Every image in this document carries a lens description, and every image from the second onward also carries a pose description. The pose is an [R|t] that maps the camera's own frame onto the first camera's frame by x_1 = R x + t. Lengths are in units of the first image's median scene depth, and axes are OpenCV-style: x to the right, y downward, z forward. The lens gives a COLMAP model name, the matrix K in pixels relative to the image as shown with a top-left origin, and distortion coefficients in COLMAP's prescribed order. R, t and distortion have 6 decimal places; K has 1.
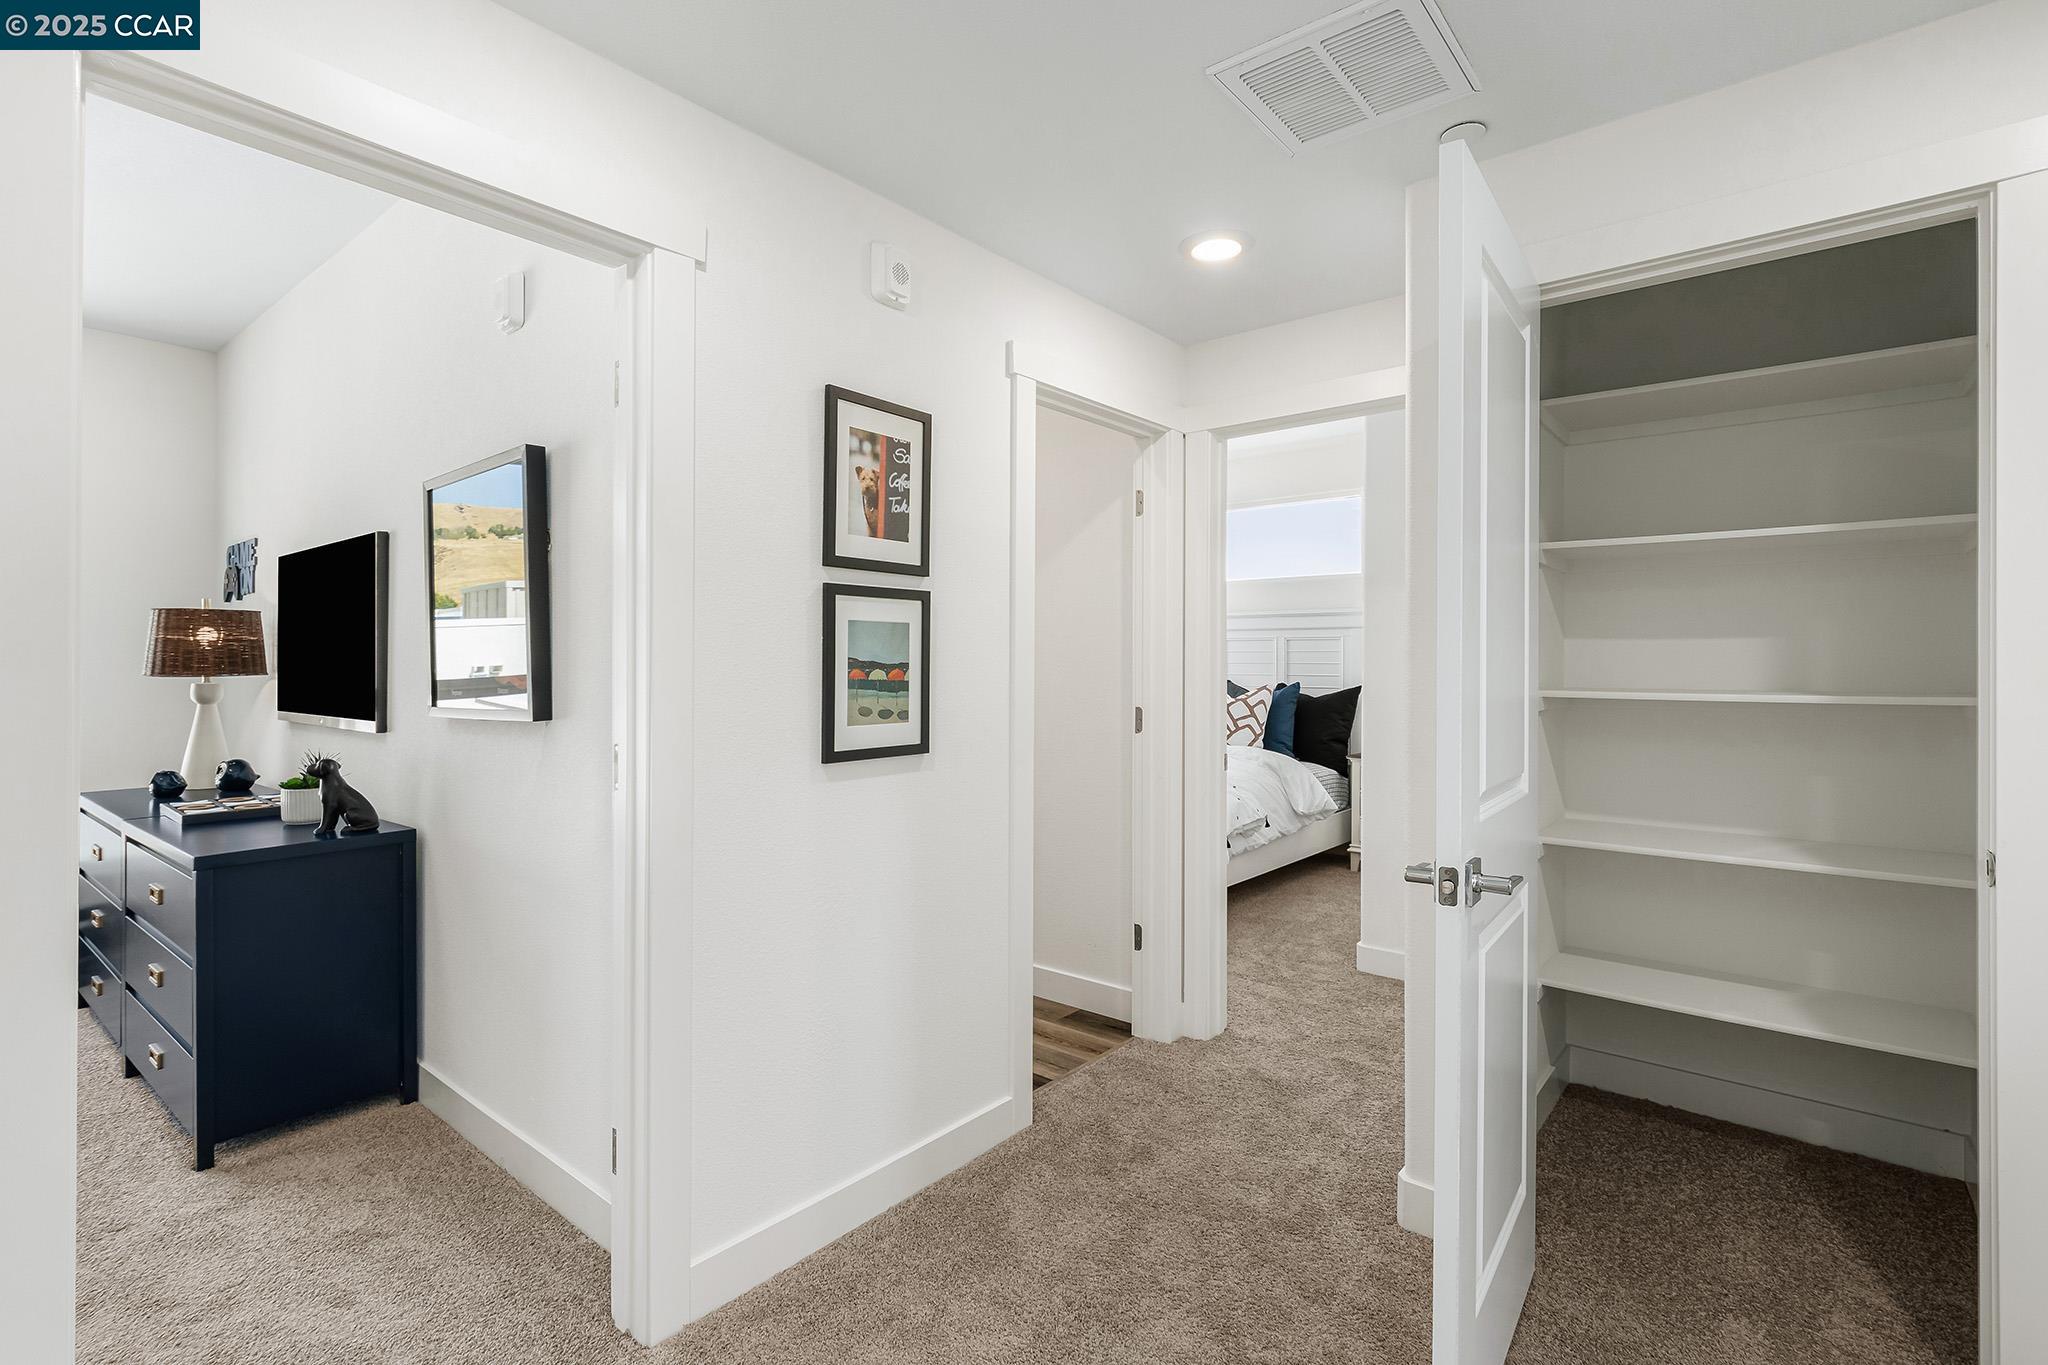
lens RADIAL K [[971.7, 0, 1023.9], [0, 971.7, 675.7], [0, 0, 1]] dist [0.001910, -0.001244]
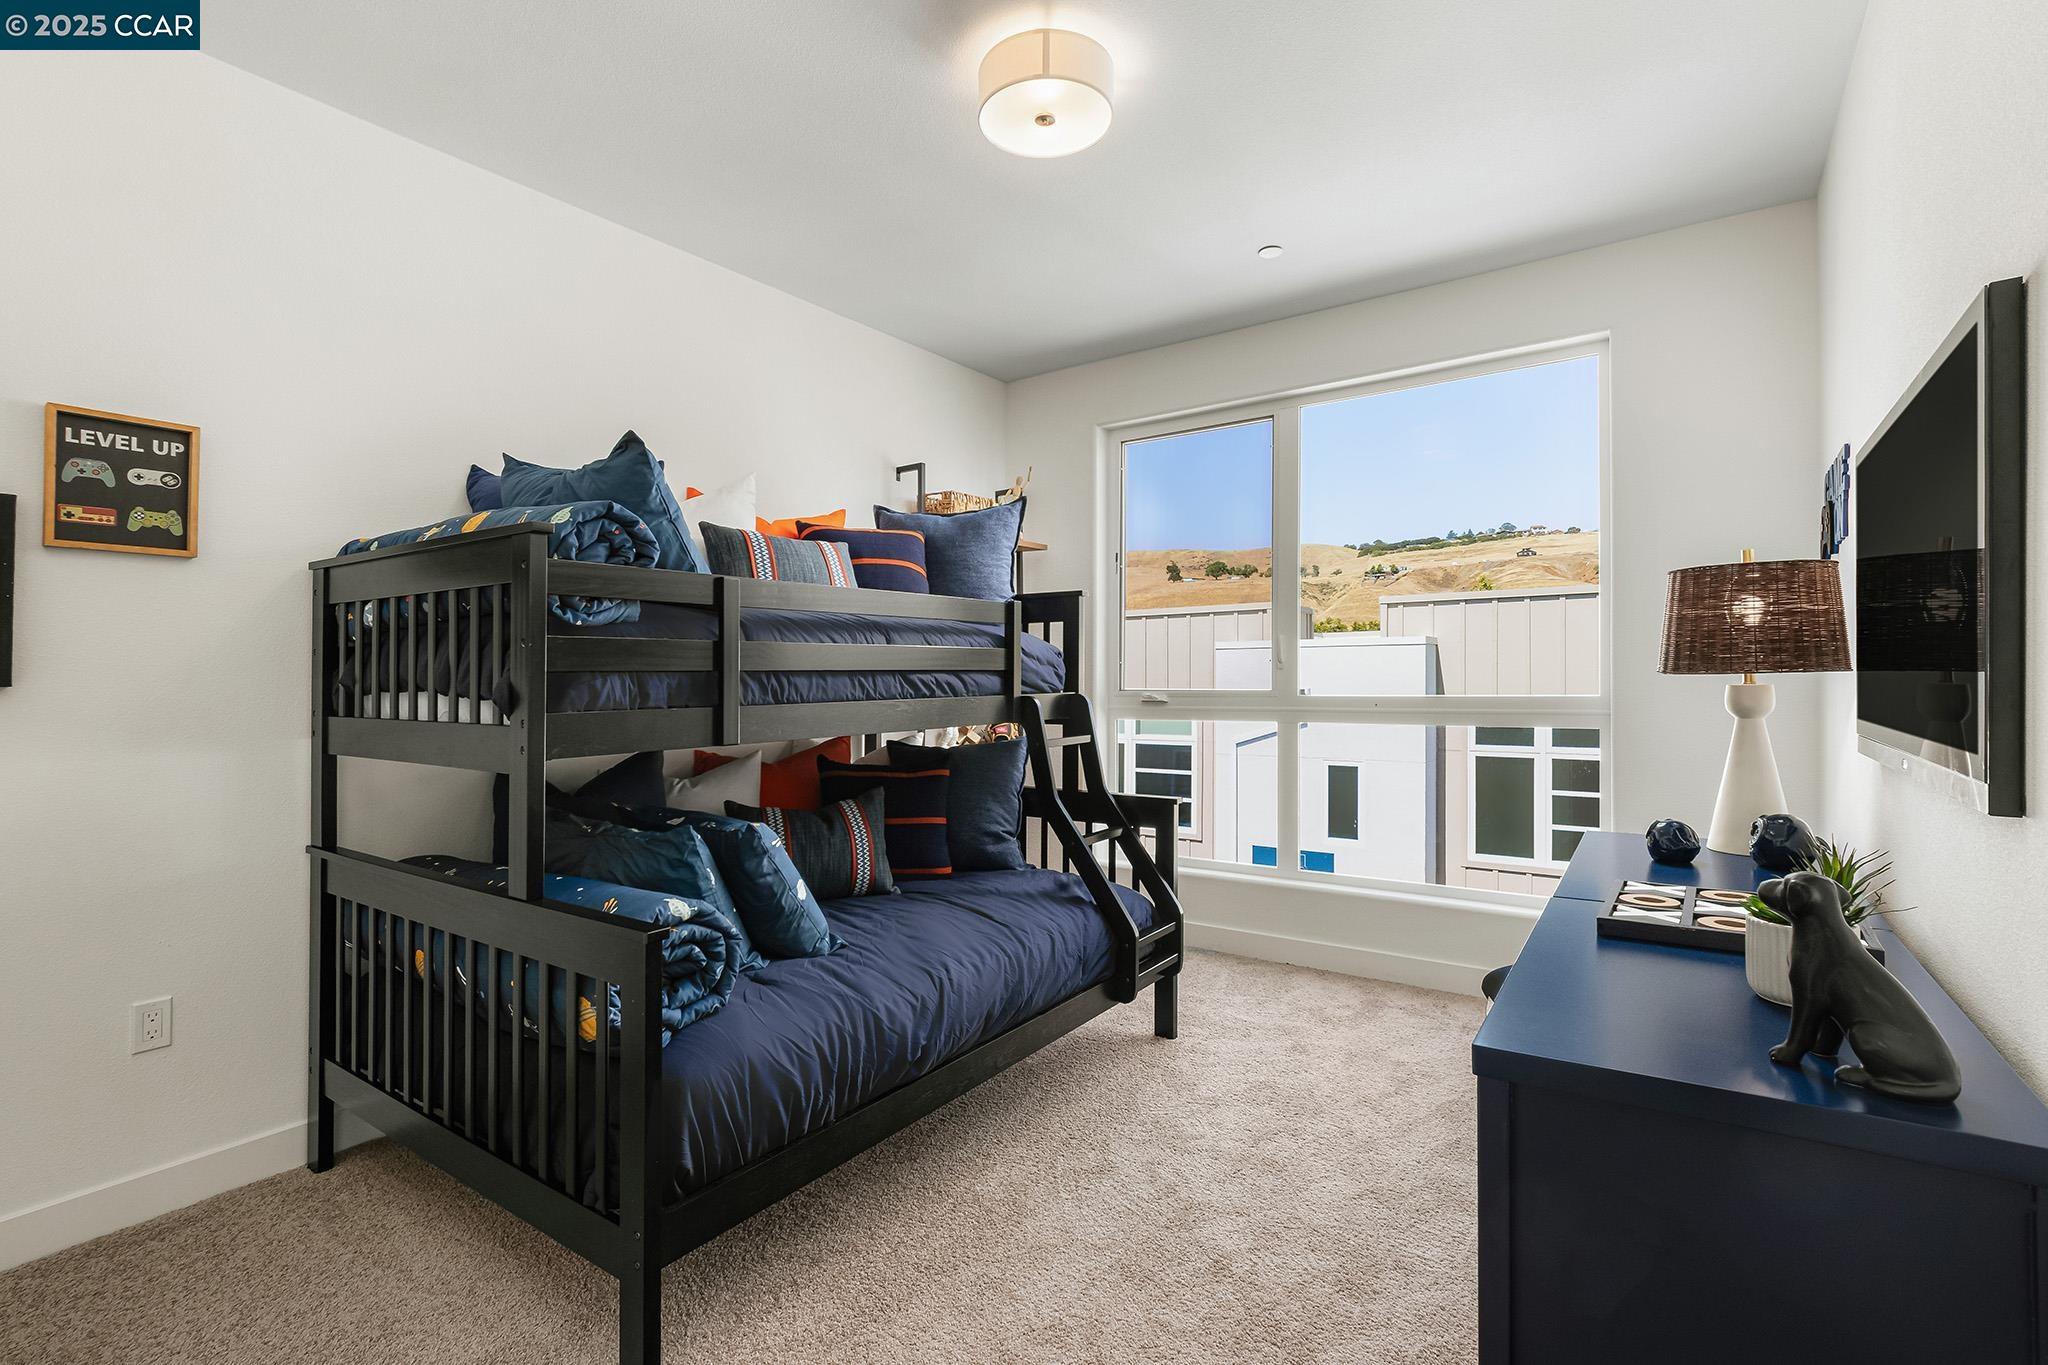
lens RADIAL K [[971.7, 0, 1022.4], [0, 971.7, 676.2], [0, 0, 1]] dist [0.001910, -0.001244]
pose [[0.084620, -0.001756, -0.996412, -0.263618], [-0.000937, 0.999998, -0.001841, 0.004100], [0.996413, 0.001089, 0.084618, 0.493330]]
